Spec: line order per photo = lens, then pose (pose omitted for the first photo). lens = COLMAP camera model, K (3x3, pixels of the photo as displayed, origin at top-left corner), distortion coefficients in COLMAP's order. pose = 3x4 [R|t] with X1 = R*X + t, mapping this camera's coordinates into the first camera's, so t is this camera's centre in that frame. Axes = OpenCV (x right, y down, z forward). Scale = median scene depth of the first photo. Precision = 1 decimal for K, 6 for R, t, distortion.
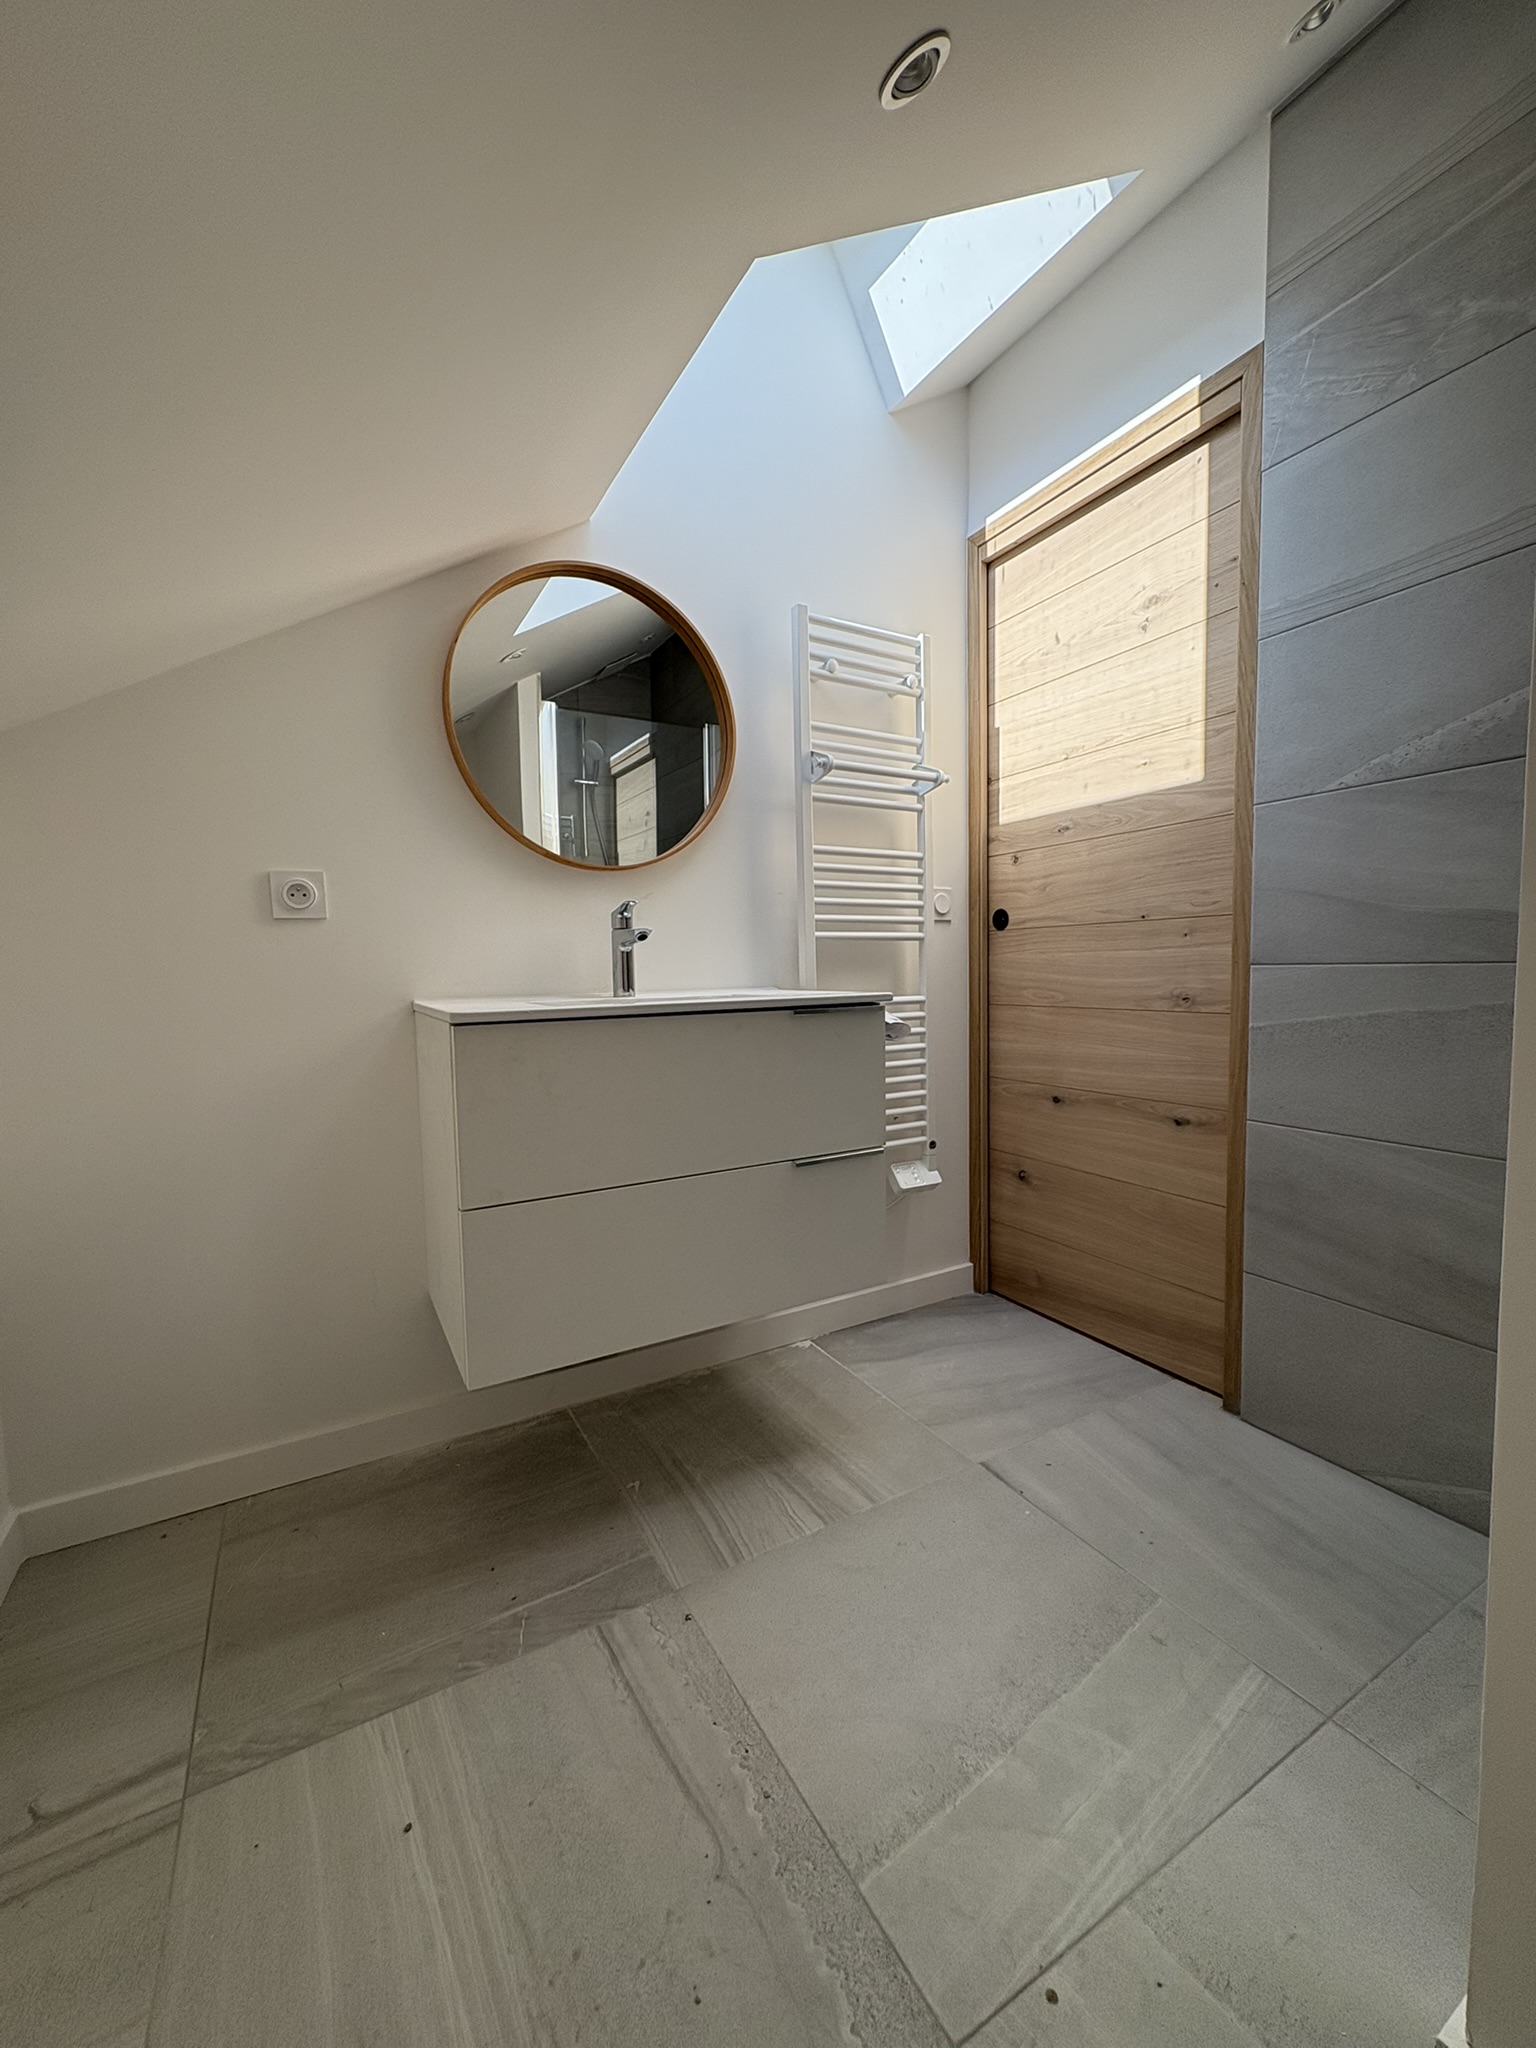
lens RADIAL K [[818.0, 0, 764.6], [0, 818.0, 1025.0], [0, 0, 1]] dist [-0.001262, 0.000779]
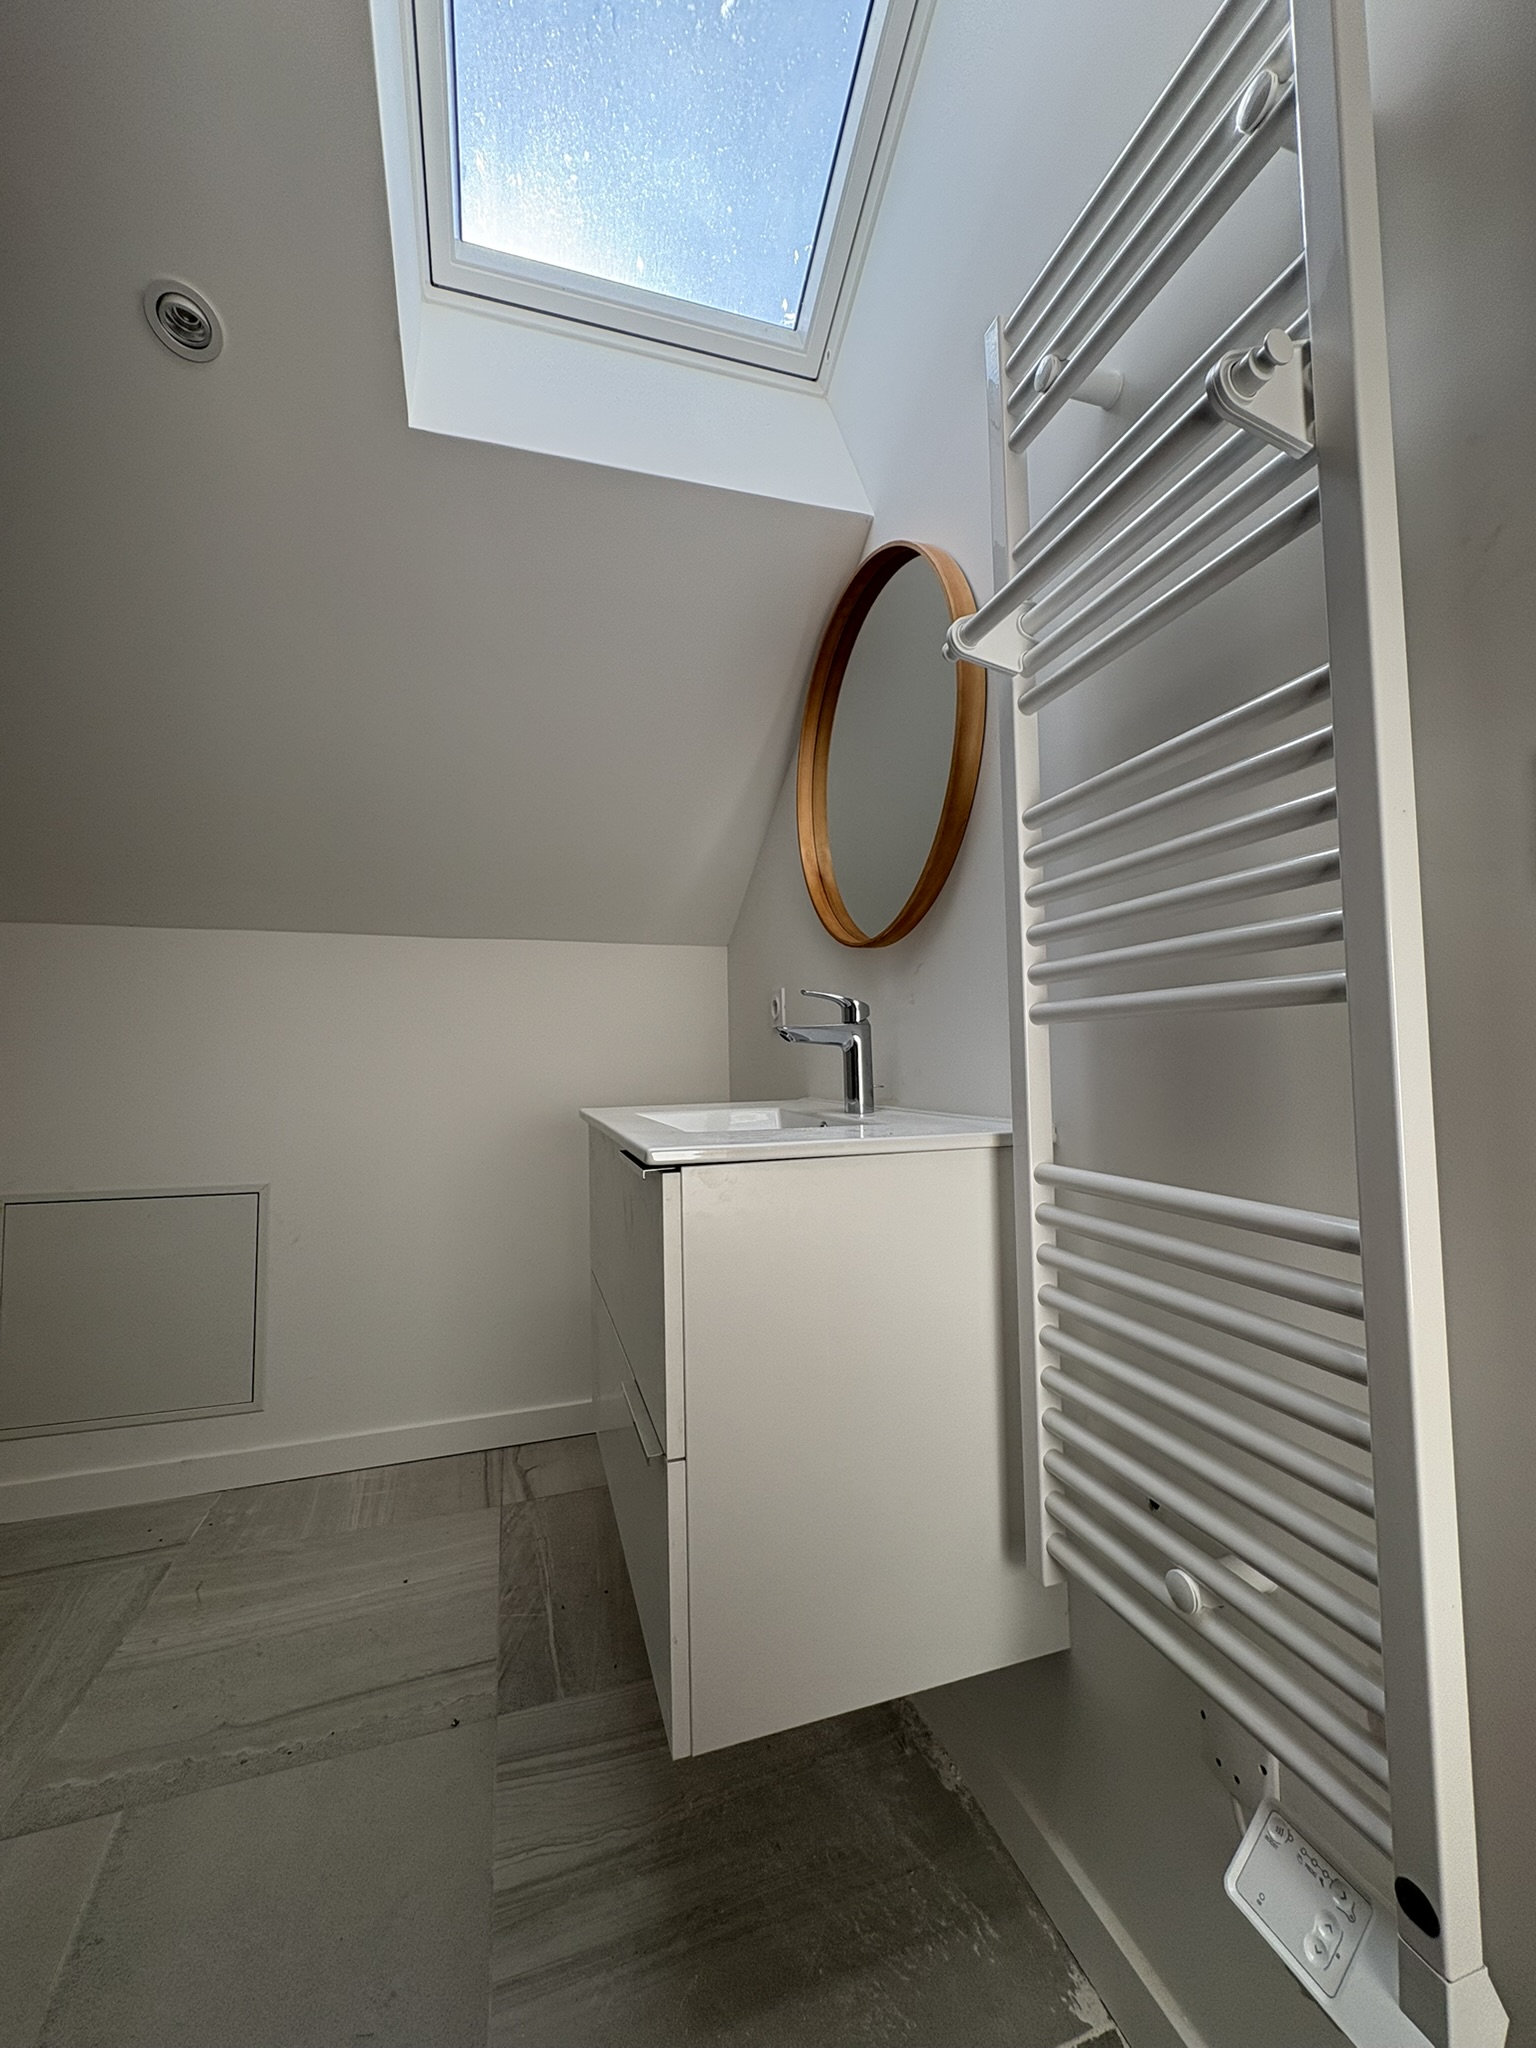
lens RADIAL K [[818.0, 0, 764.0], [0, 818.0, 1015.5], [0, 0, 1]] dist [-0.001262, 0.000779]
pose [[-0.207725, -0.032449, -0.977649, 0.883292], [-0.051618, 0.998421, -0.022171, -0.151795], [0.976824, 0.045859, -0.209072, 1.618535]]
